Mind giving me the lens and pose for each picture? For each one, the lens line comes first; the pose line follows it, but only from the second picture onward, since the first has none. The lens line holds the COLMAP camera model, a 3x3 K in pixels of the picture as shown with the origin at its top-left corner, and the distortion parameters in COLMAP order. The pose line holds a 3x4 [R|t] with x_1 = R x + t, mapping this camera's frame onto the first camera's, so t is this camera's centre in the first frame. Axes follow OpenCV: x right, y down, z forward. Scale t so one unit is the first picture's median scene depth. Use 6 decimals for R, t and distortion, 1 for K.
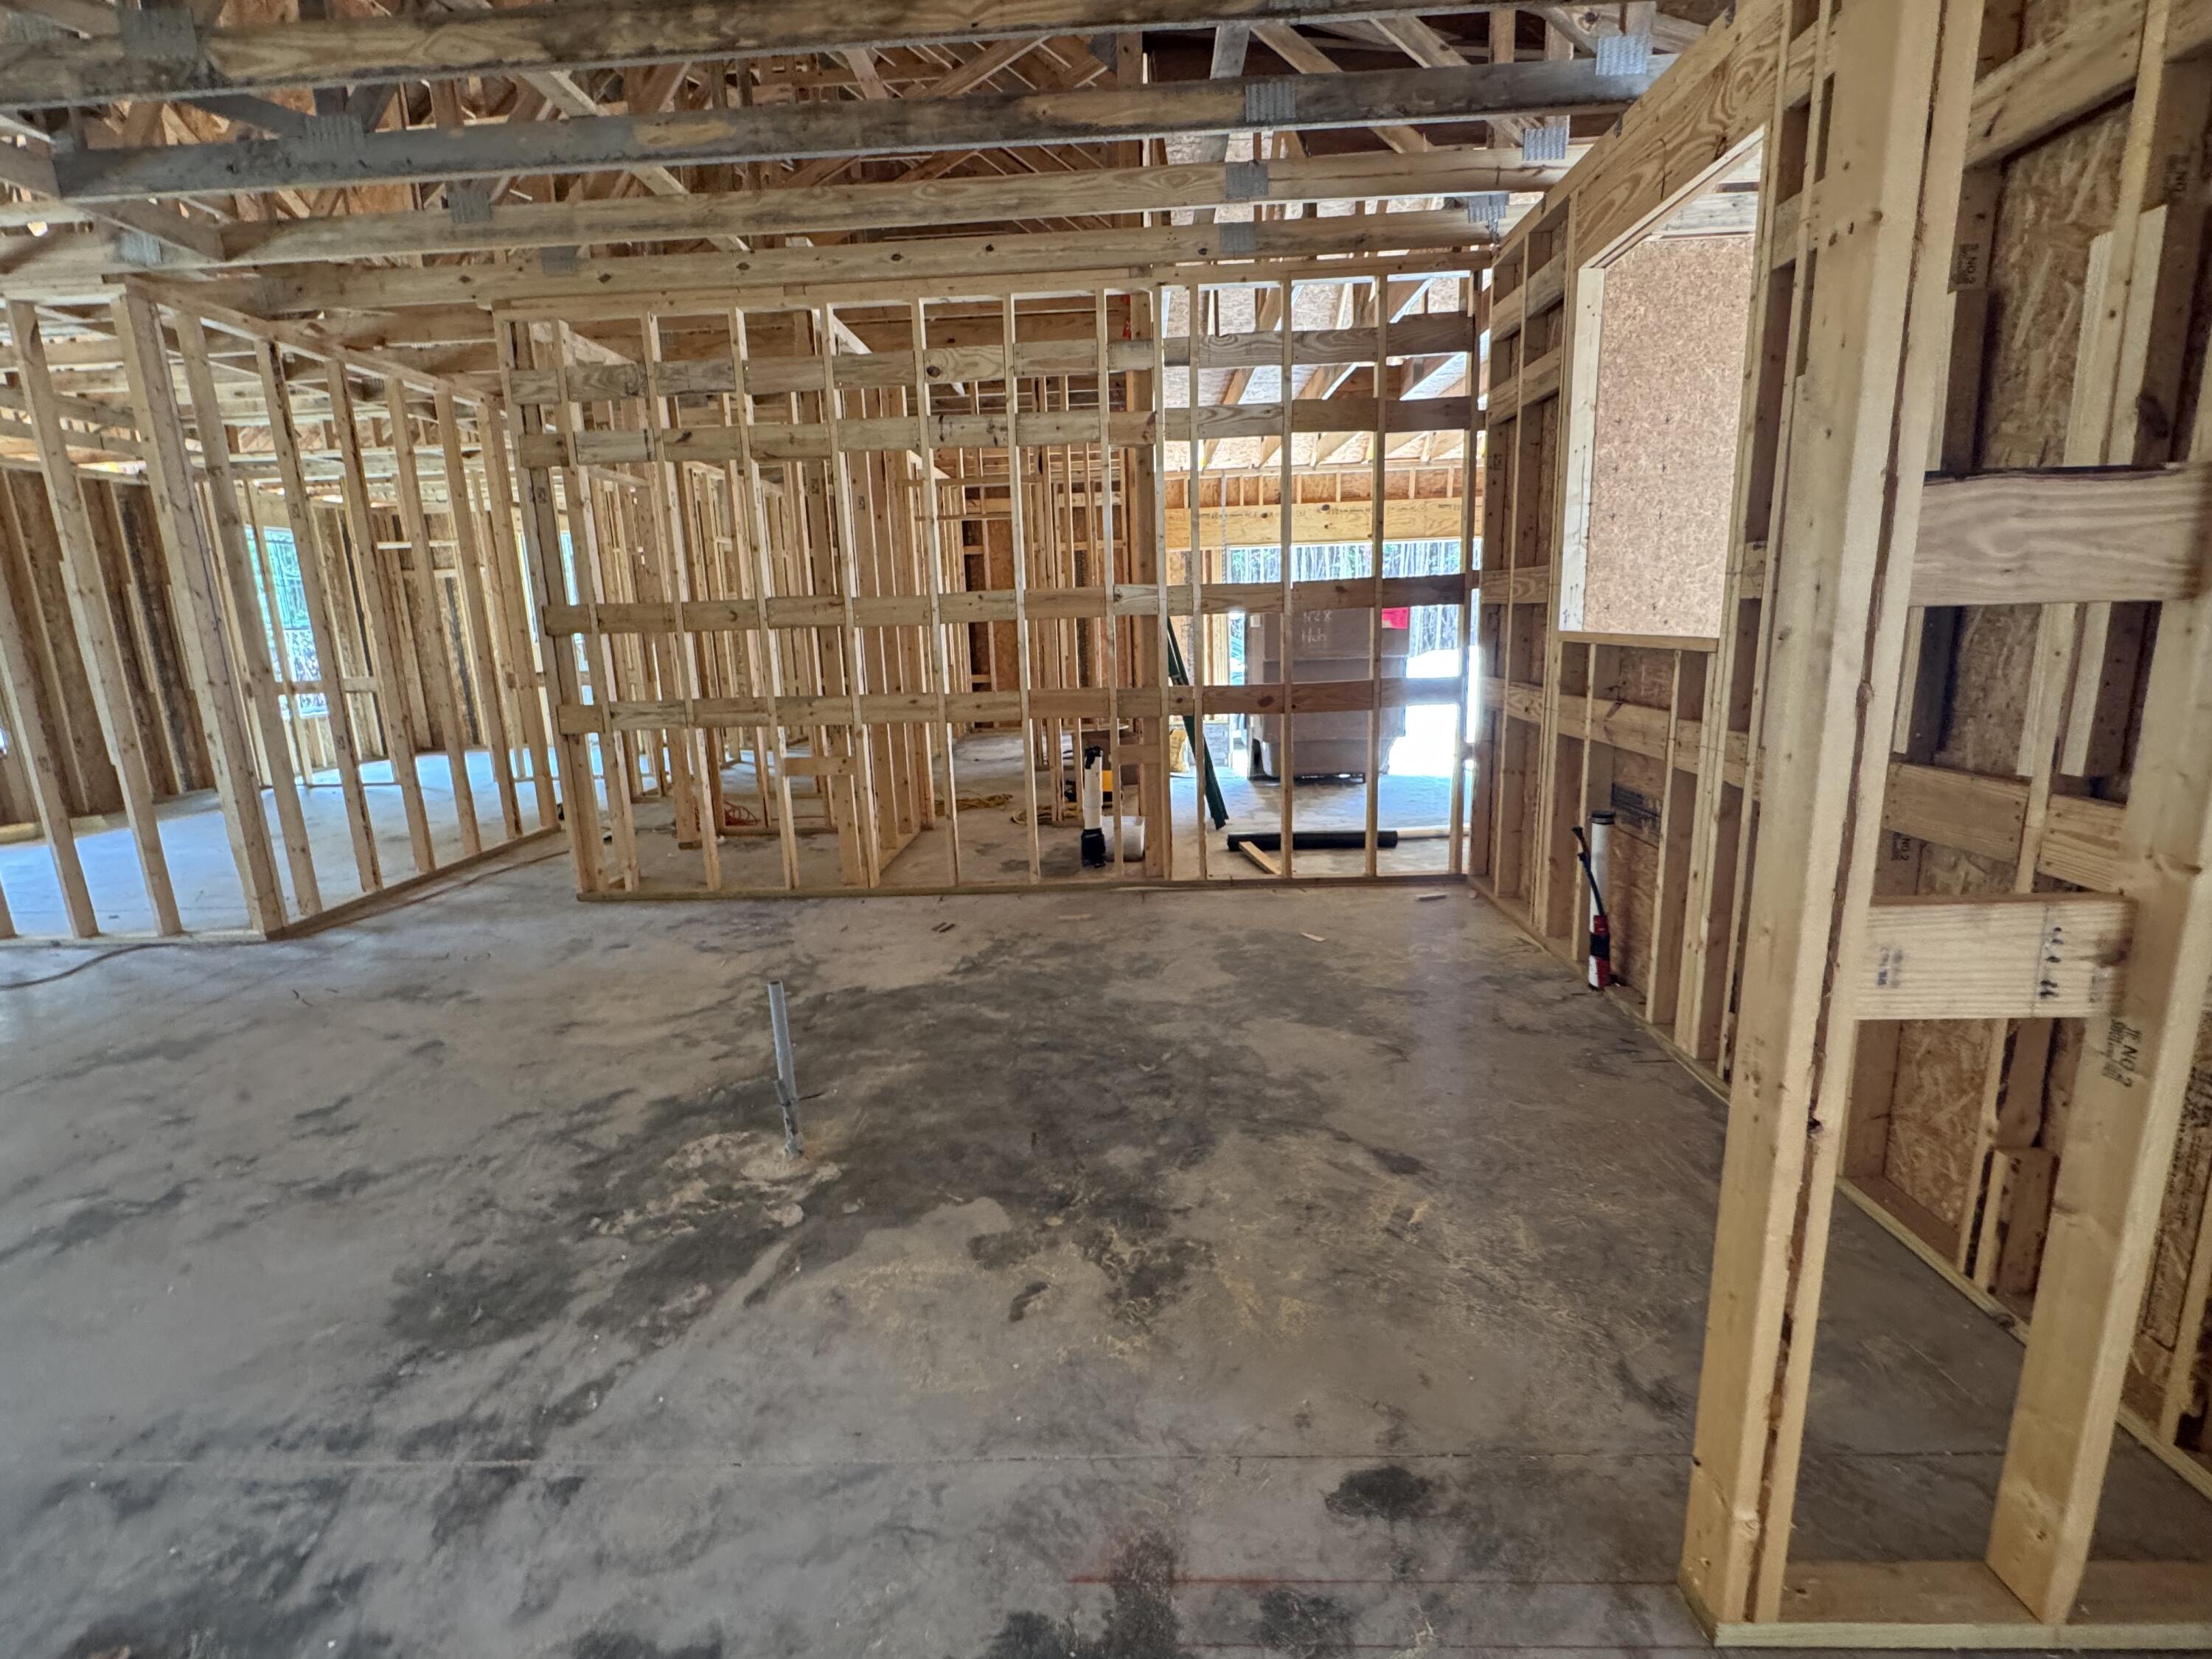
lens RADIAL K [[1017.8, 0, 1104.3], [0, 1017.8, 827.6], [0, 0, 1]] dist [-0.004336, 0.000969]
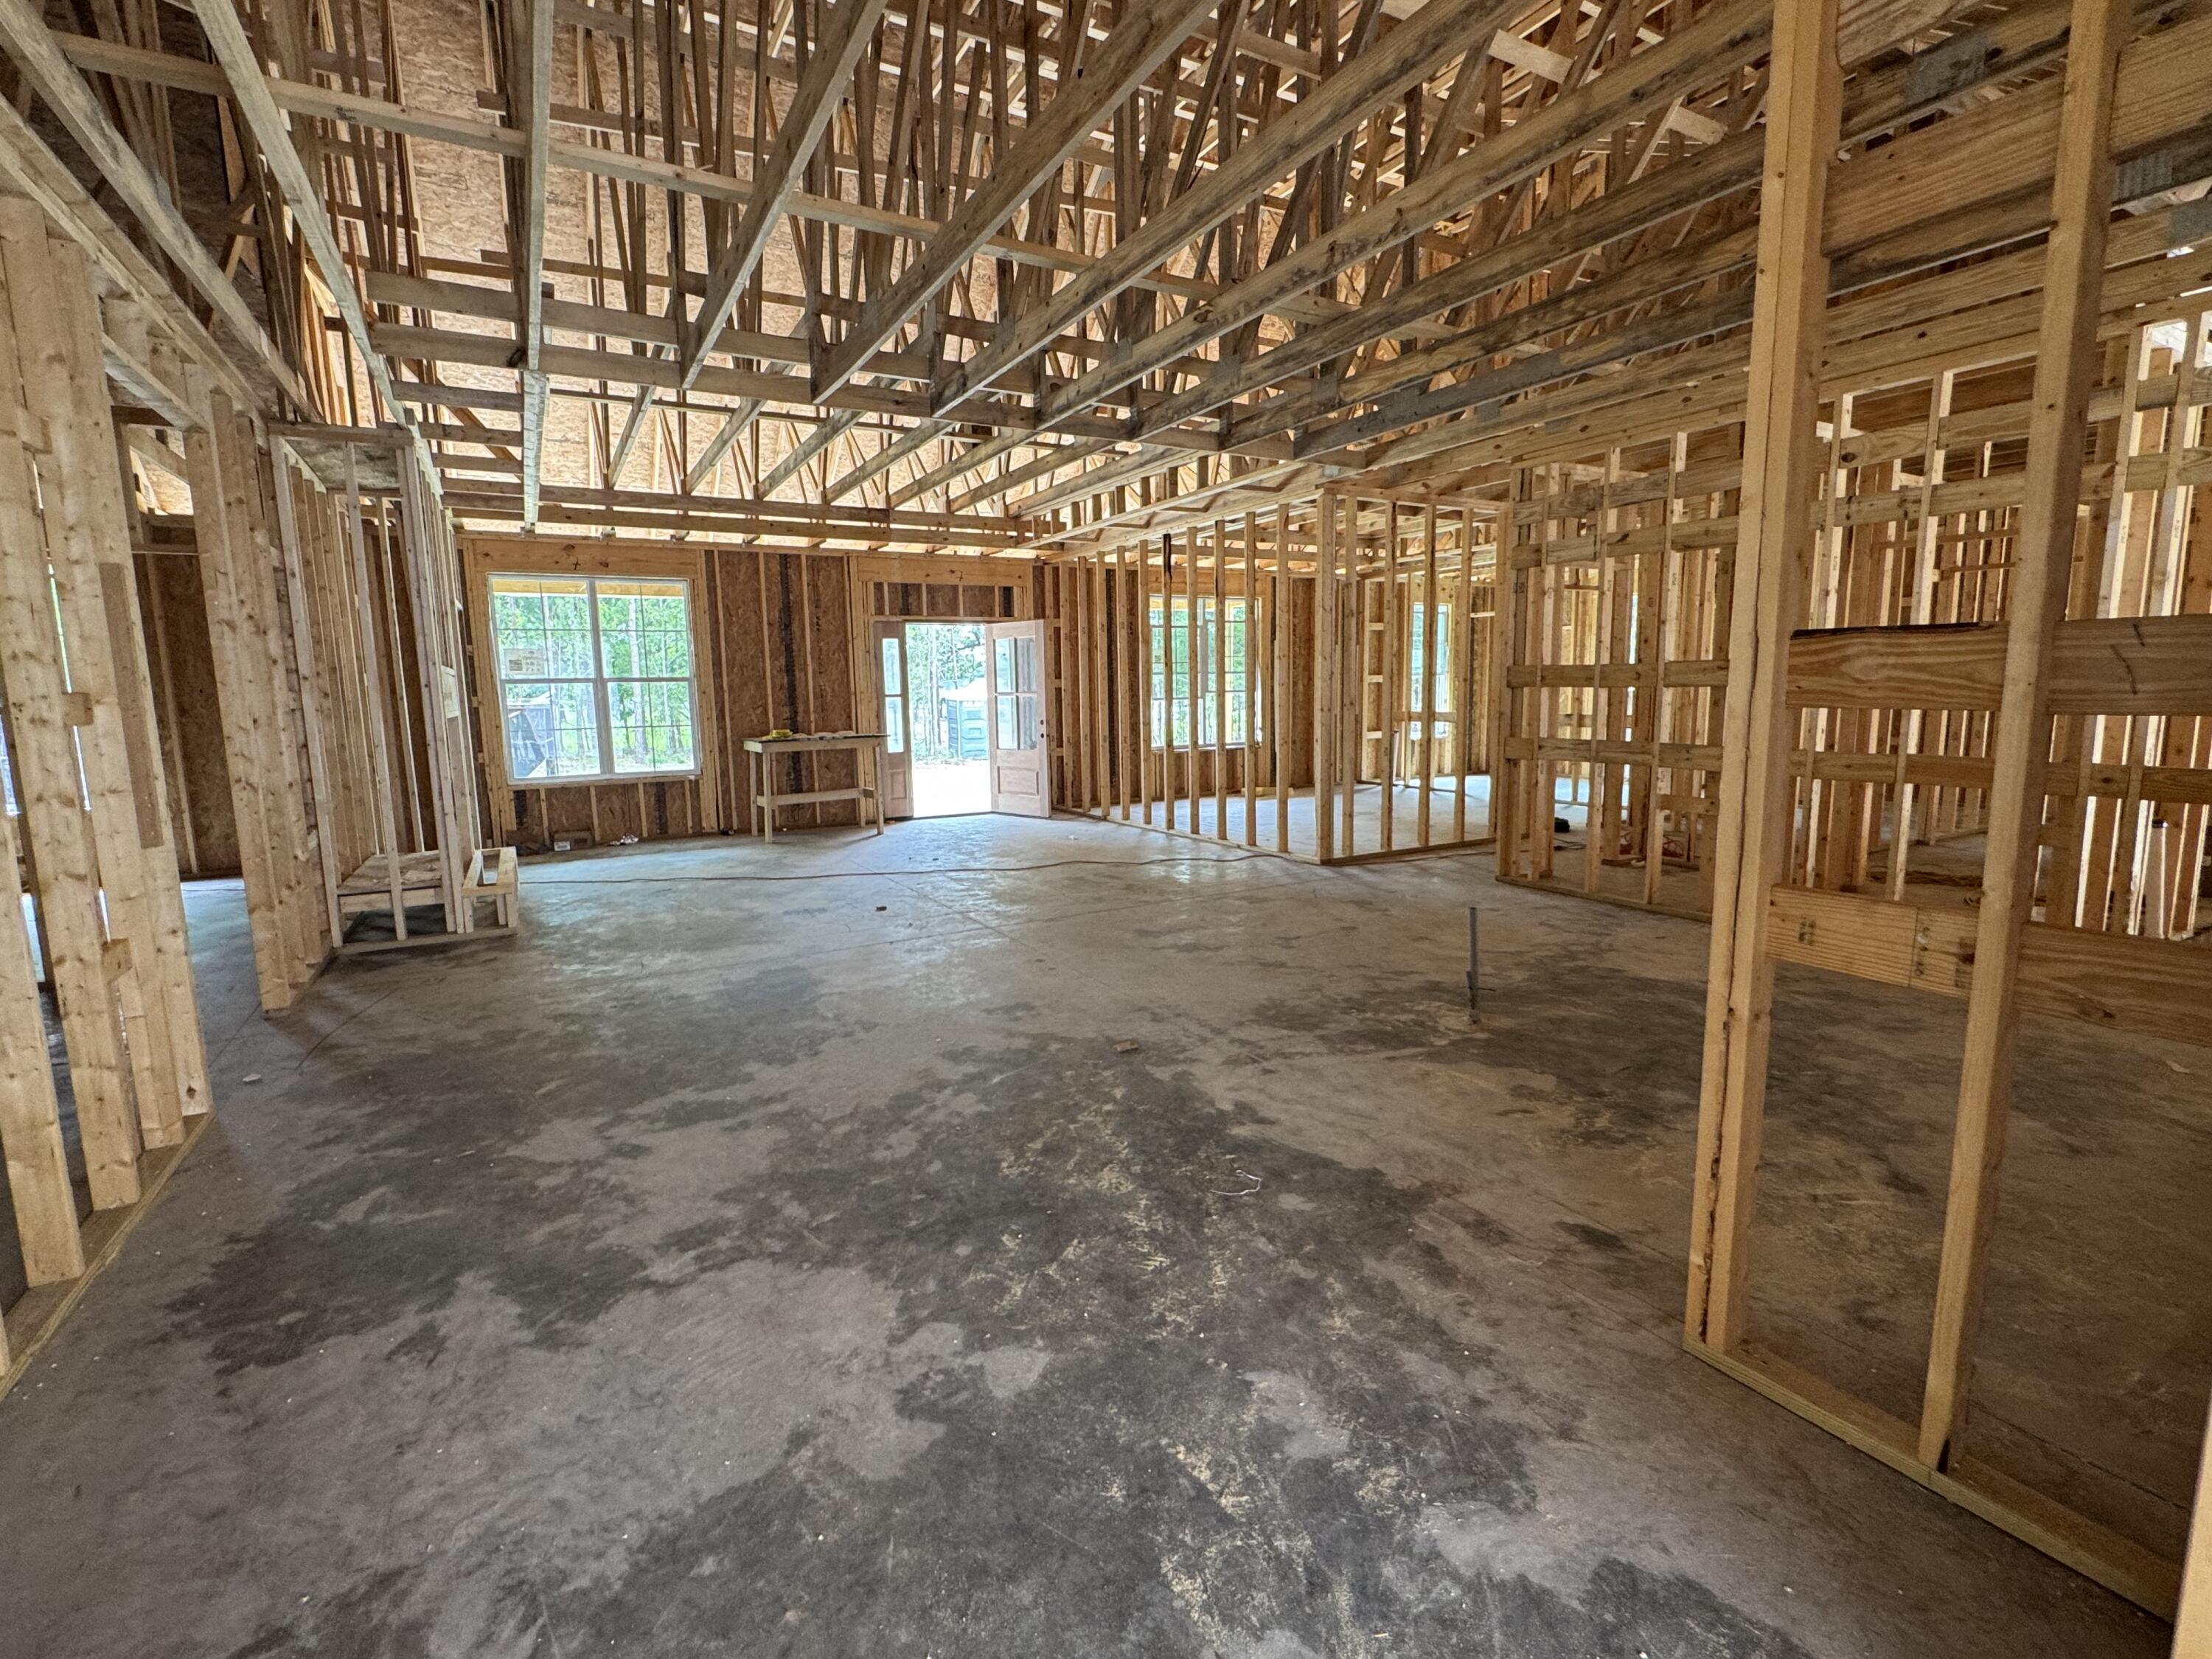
lens RADIAL K [[1017.8, 0, 1107.6], [0, 1017.8, 829.5], [0, 0, 1]] dist [-0.004336, 0.000969]
pose [[0.526645, 0.144155, -0.837774, 0.657888], [-0.177745, 0.982407, 0.057307, 0.037263], [0.831296, 0.118729, 0.543002, -0.348441]]
